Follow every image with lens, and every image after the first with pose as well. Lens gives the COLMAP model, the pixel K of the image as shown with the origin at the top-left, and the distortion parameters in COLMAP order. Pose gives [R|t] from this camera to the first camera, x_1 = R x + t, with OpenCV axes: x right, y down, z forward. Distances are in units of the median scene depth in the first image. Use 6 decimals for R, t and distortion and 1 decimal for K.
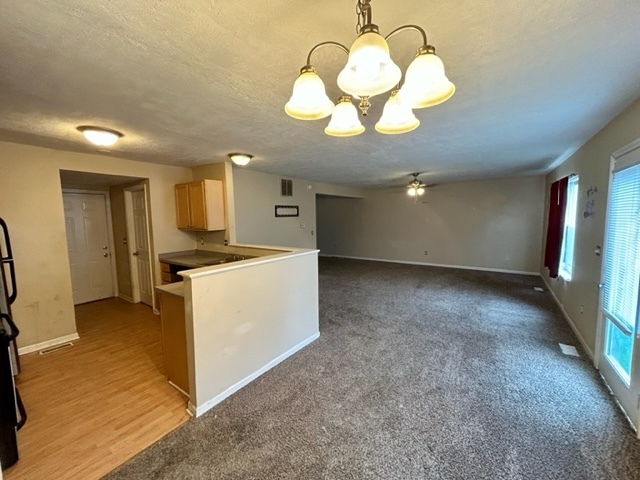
lens RADIAL K [[257.4, 0, 320.5], [0, 257.4, 238.6], [0, 0, 1]] dist [0.001268, -0.000157]
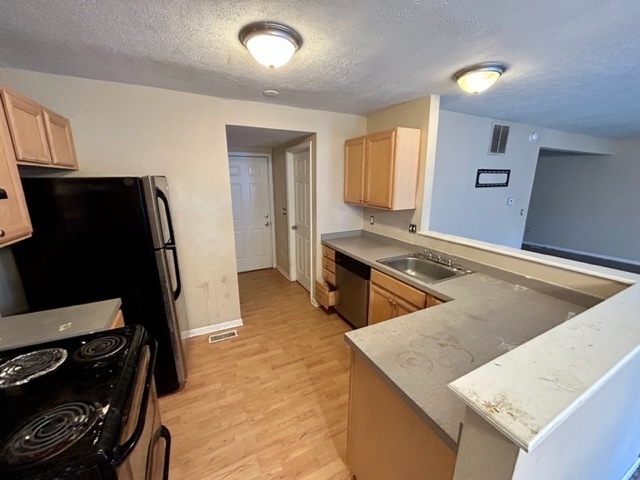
lens RADIAL K [[257.4, 0, 320.5], [0, 257.4, 238.6], [0, 0, 1]] dist [0.001268, -0.000157]
pose [[0.884210, 0.119451, -0.451558, -0.271709], [-0.053969, 0.986399, 0.155254, -0.047059], [0.463962, -0.112907, 0.878631, 0.306556]]
